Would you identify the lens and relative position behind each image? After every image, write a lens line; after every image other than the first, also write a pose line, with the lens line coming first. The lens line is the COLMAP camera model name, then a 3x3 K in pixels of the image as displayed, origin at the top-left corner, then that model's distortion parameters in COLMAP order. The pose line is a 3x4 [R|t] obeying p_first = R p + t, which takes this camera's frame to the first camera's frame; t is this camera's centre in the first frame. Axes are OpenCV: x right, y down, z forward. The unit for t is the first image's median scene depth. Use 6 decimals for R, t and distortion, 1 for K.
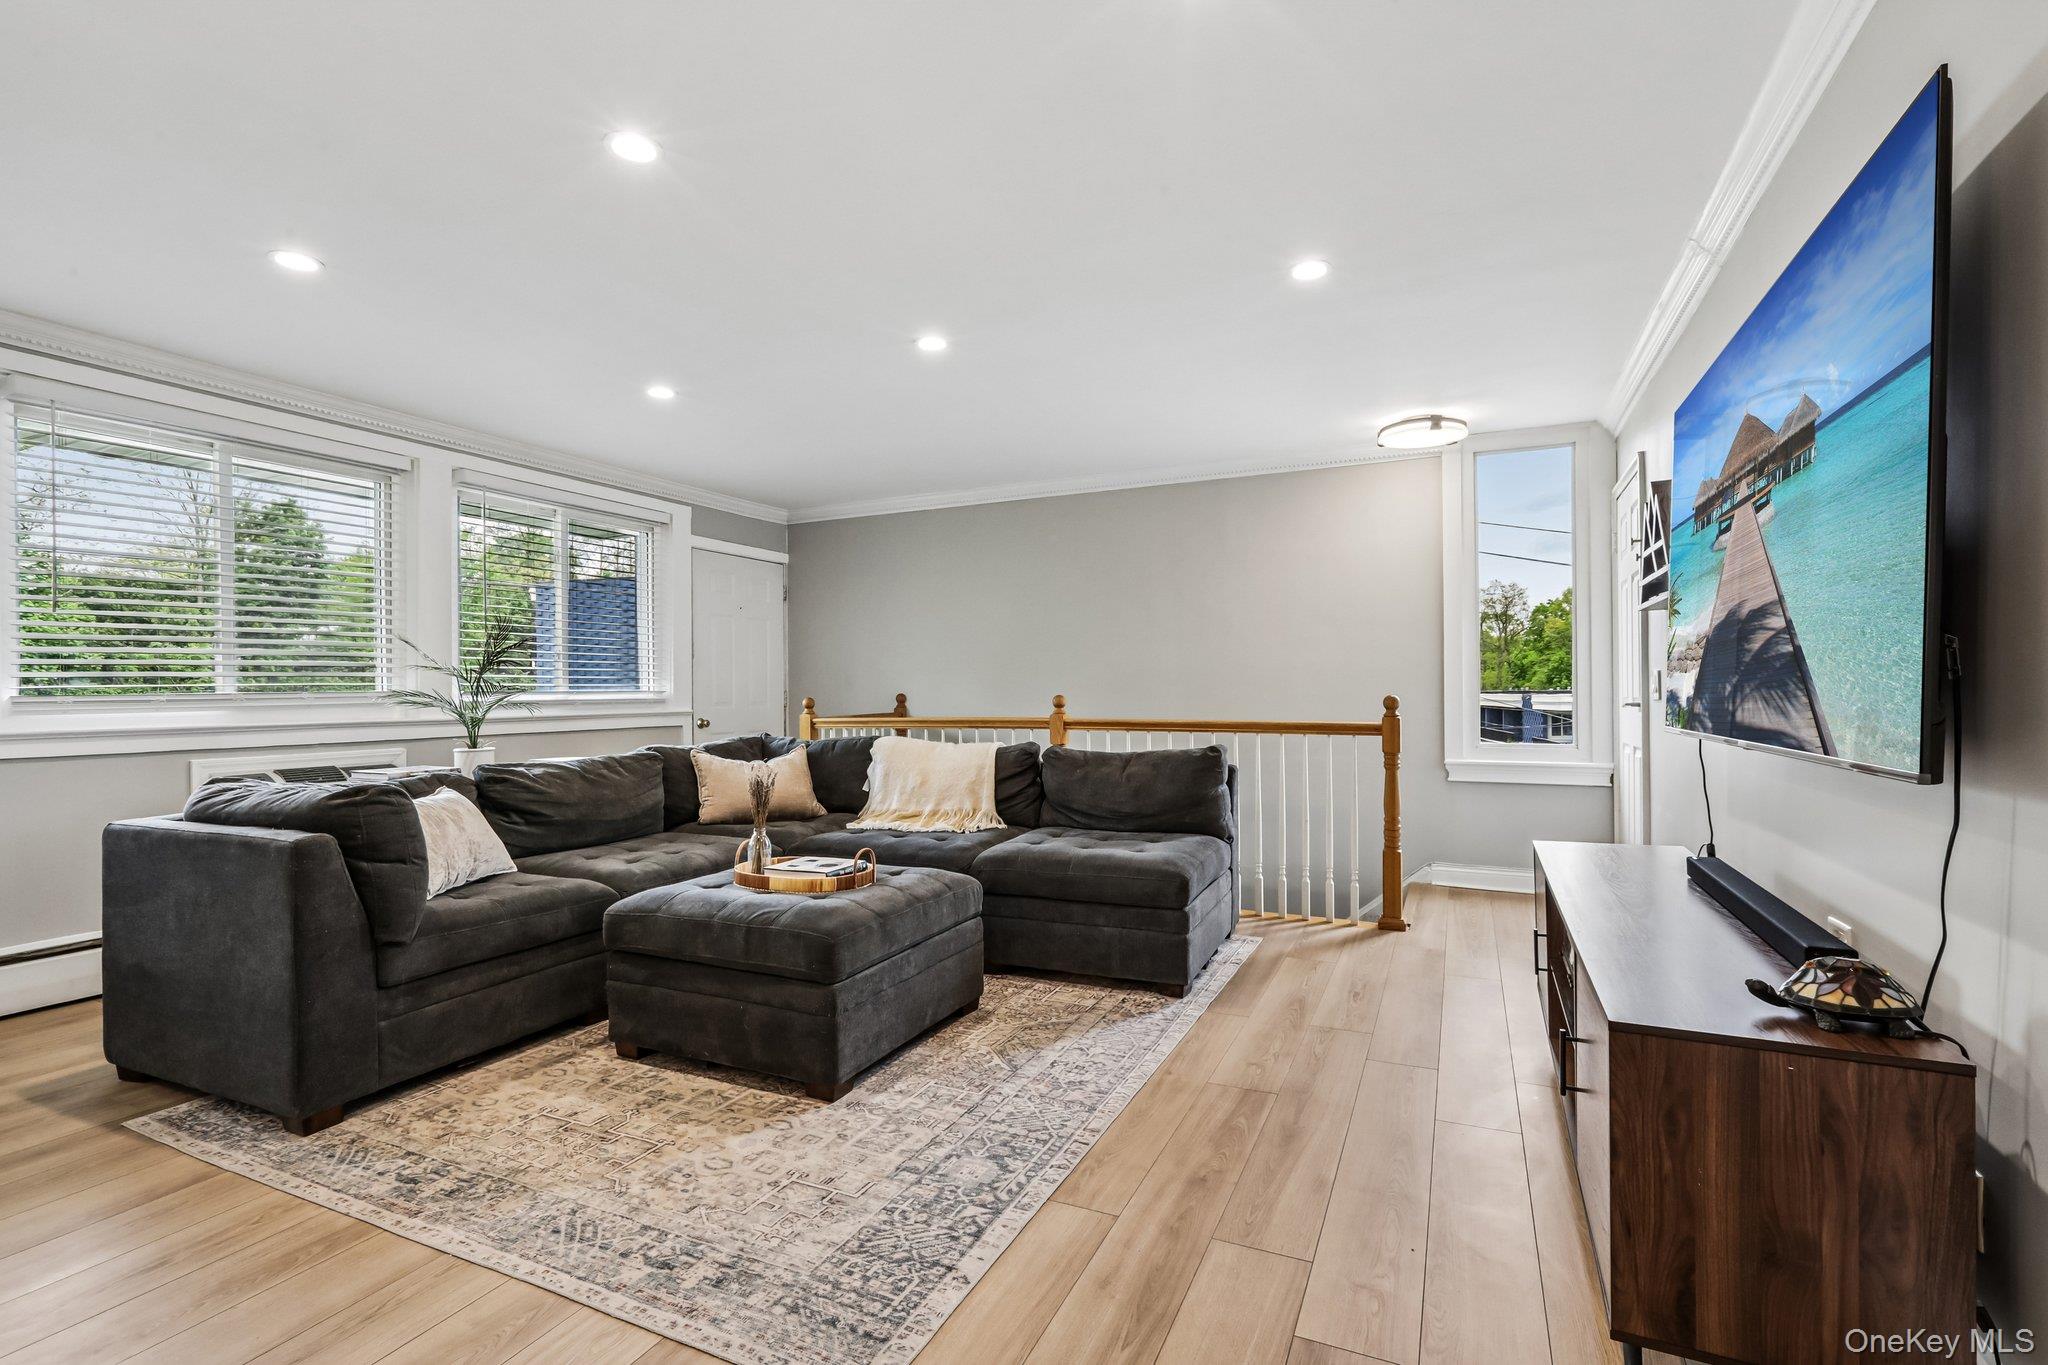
lens RADIAL K [[924.3, 0, 1034.3], [0, 924.3, 690.7], [0, 0, 1]] dist [-0.001033, 0.000687]
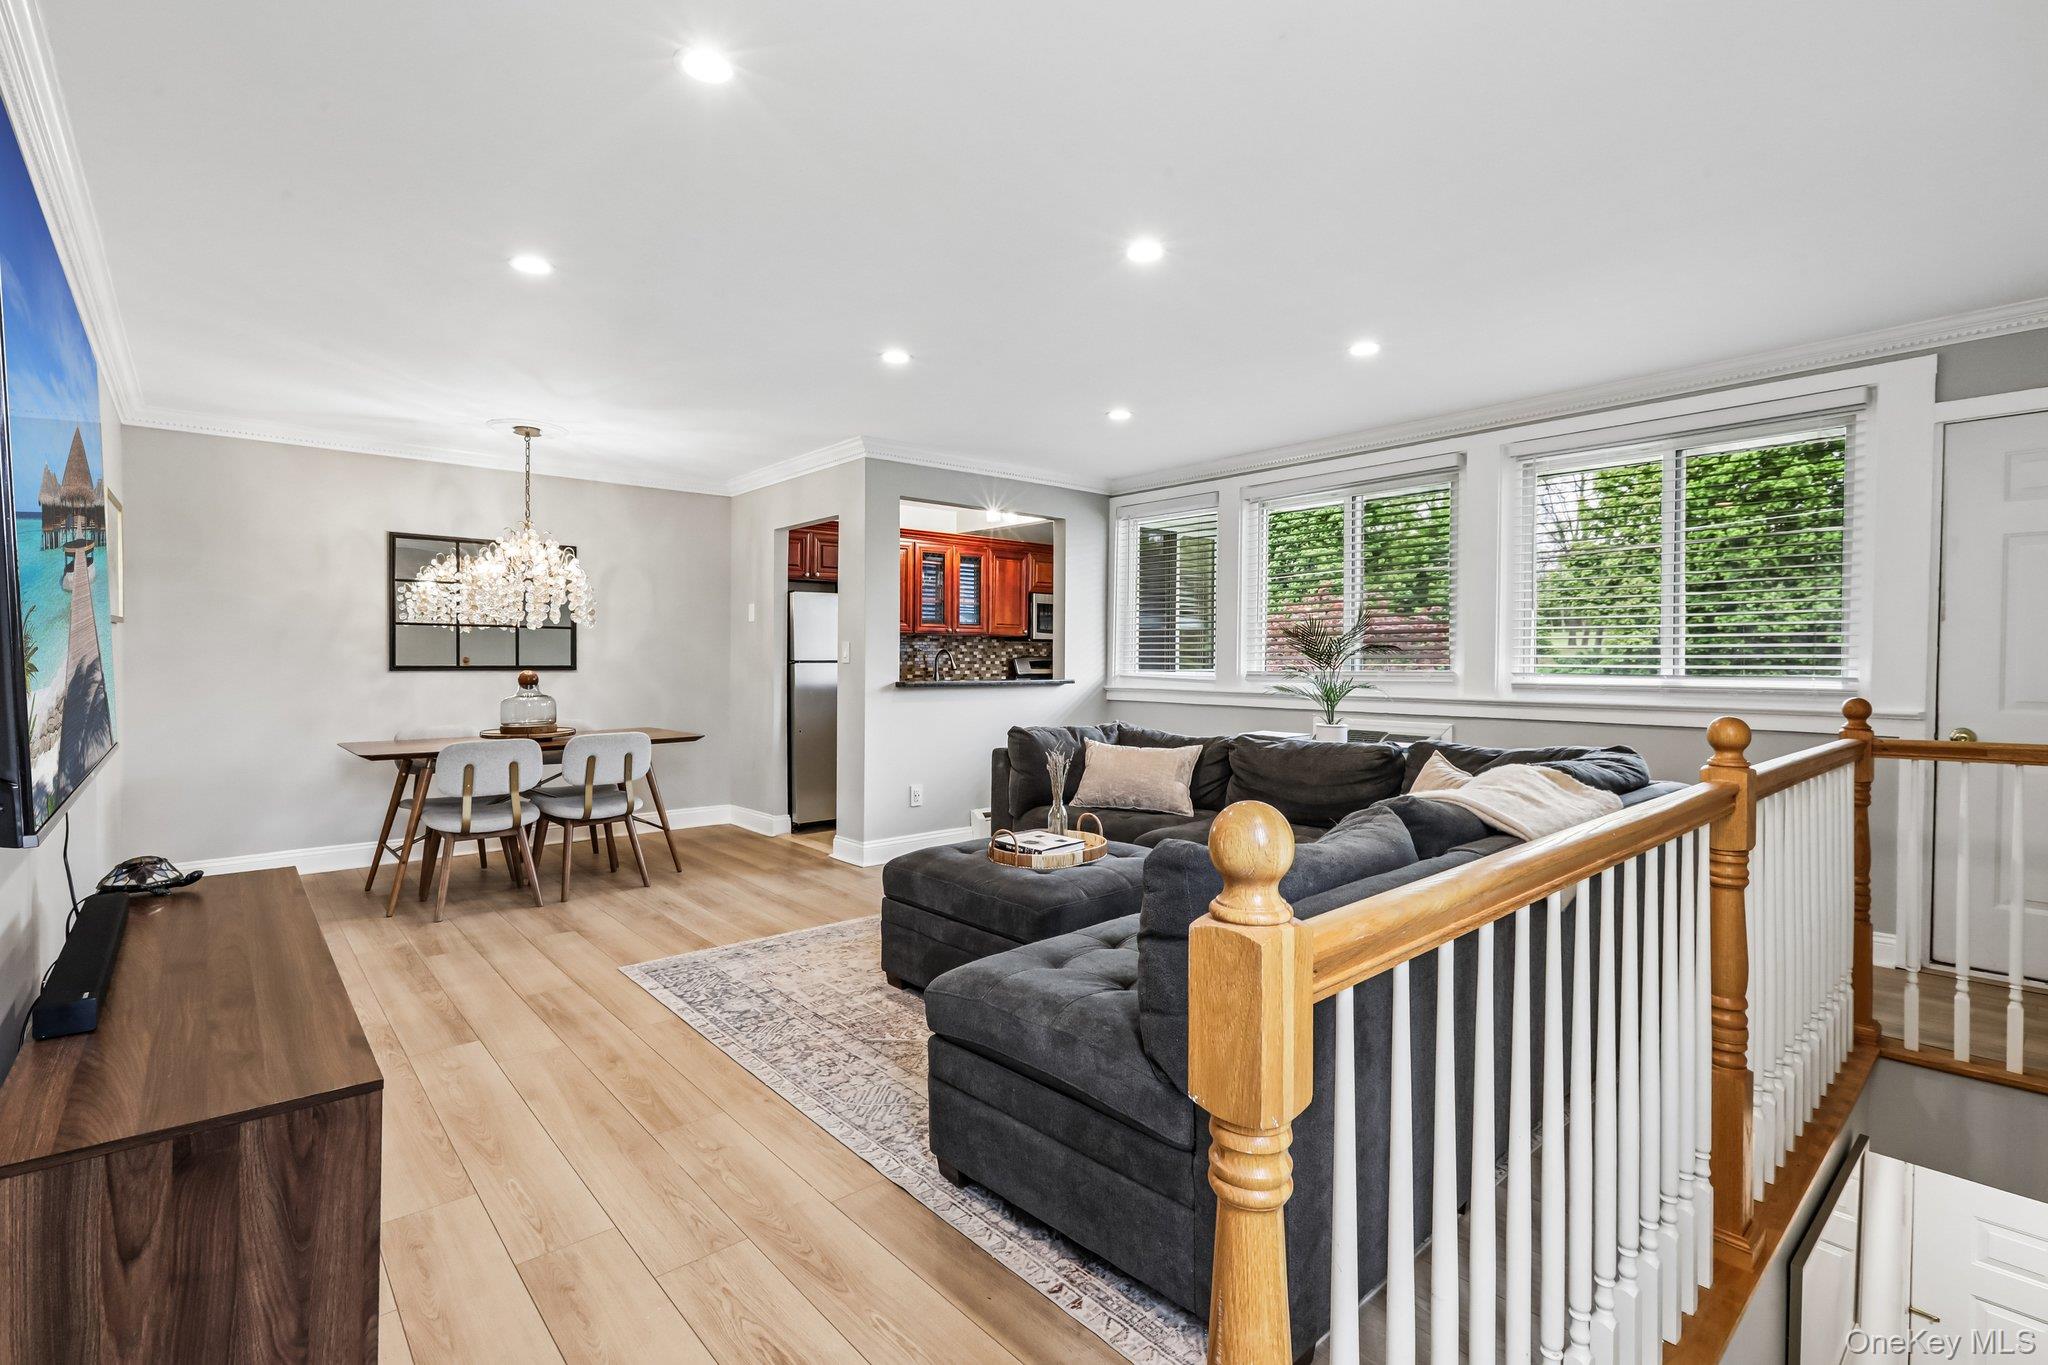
lens RADIAL K [[924.3, 0, 982.6], [0, 924.3, 670.8], [0, 0, 1]] dist [-0.001033, 0.000687]
pose [[-0.427164, 0.018866, -0.903977, 0.926174], [0.006287, 0.999820, 0.017895, -0.041833], [0.904152, 0.001961, -0.427206, 1.656324]]
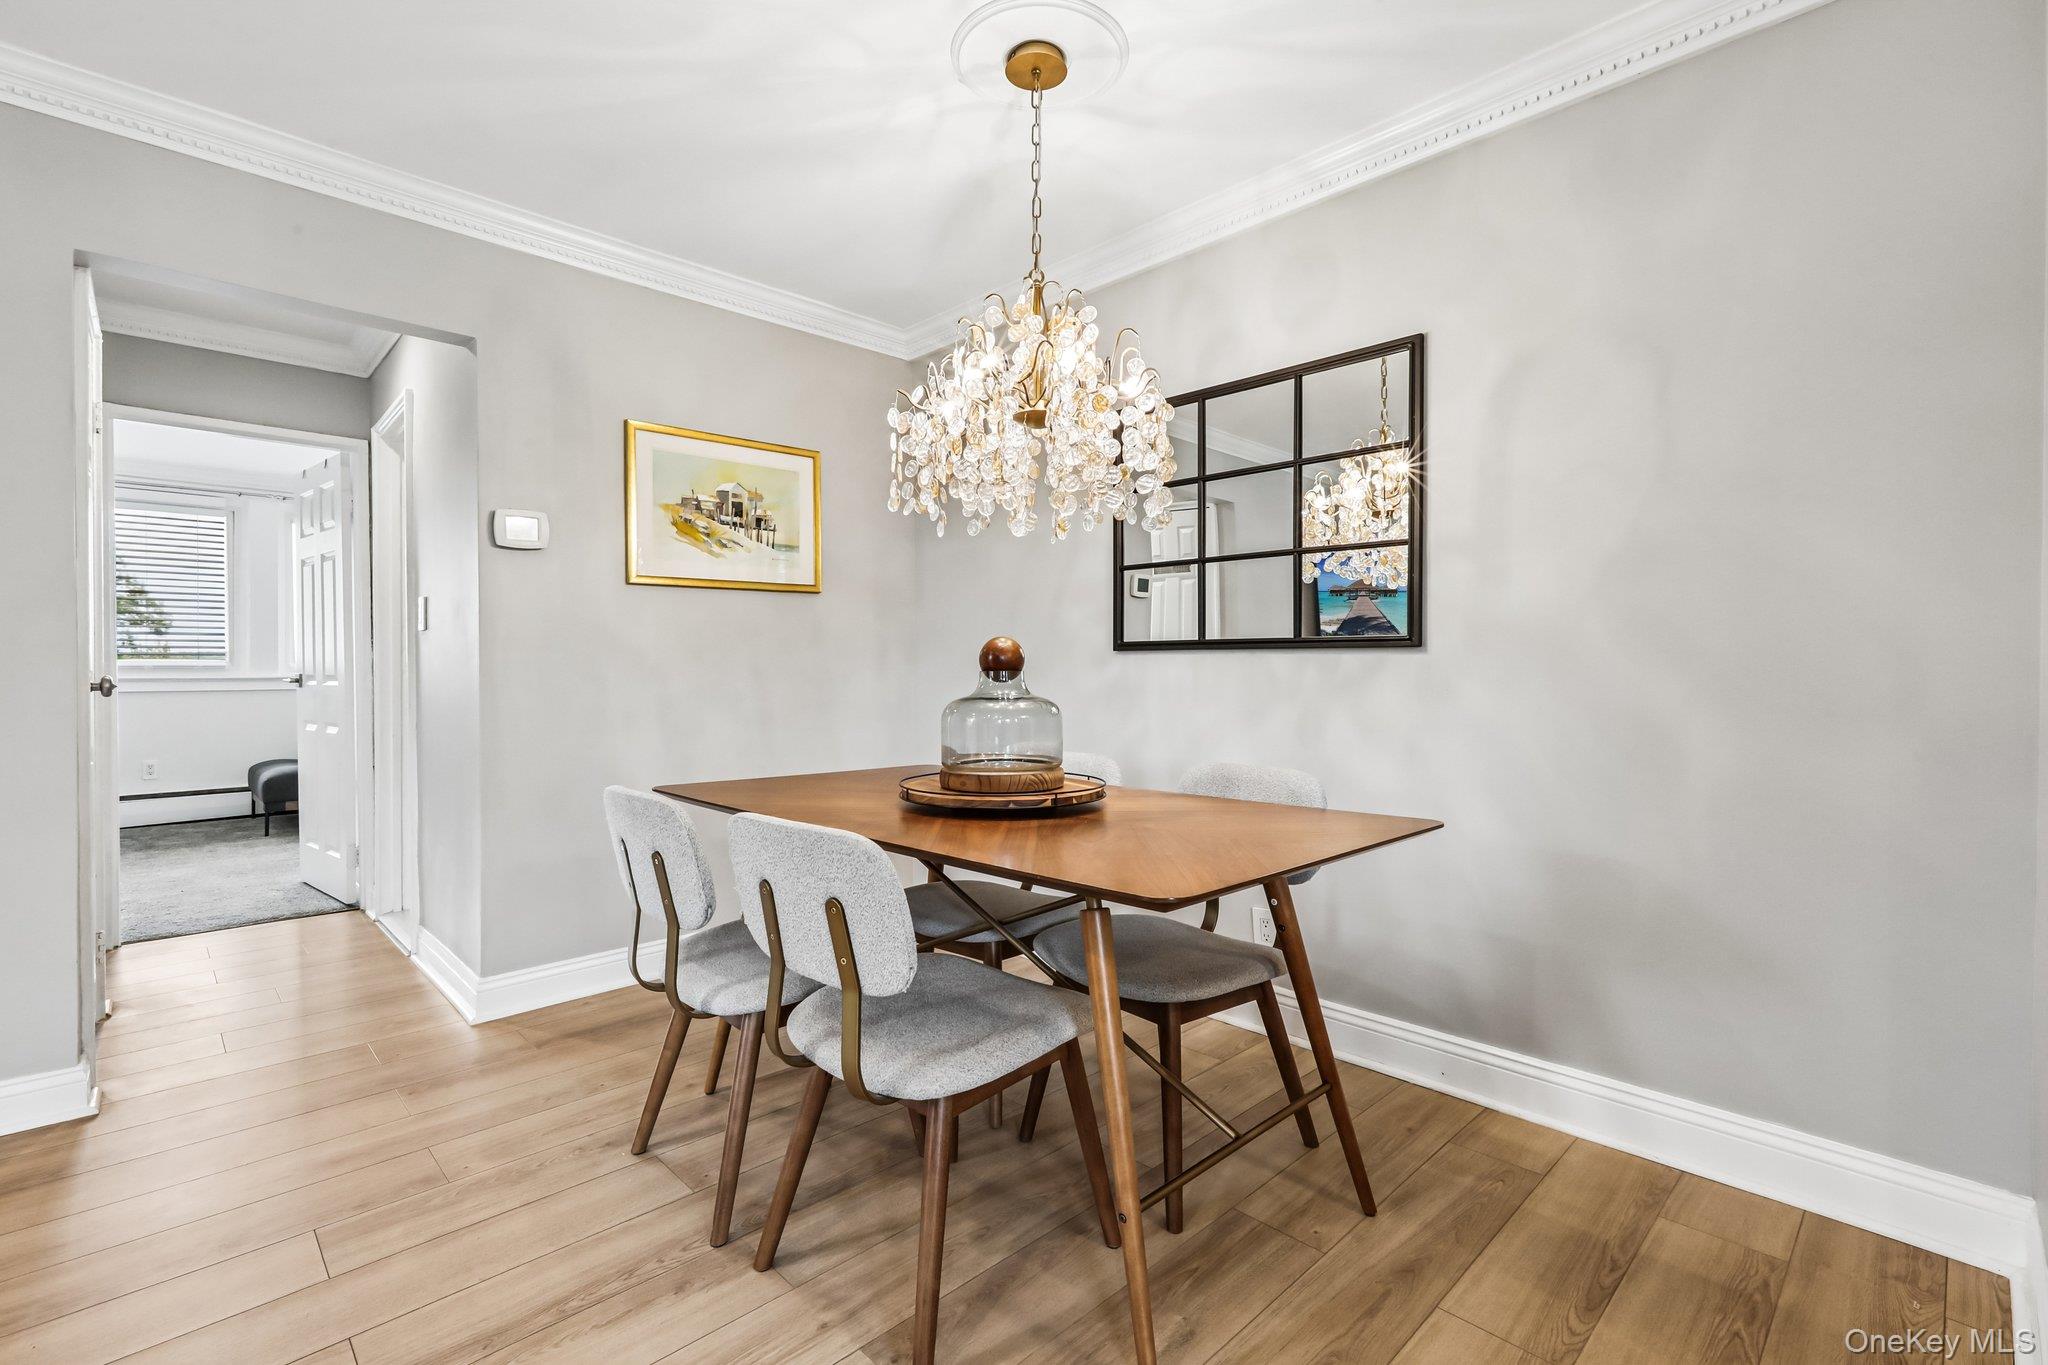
lens RADIAL K [[924.3, 0, 1034.6], [0, 924.3, 667.3], [0, 0, 1]] dist [-0.001033, 0.000687]
pose [[-0.937201, 0.010319, 0.348638, -0.739673], [0.007764, 0.999932, -0.008727, 0.023538], [-0.348704, -0.005472, -0.937217, 0.678281]]
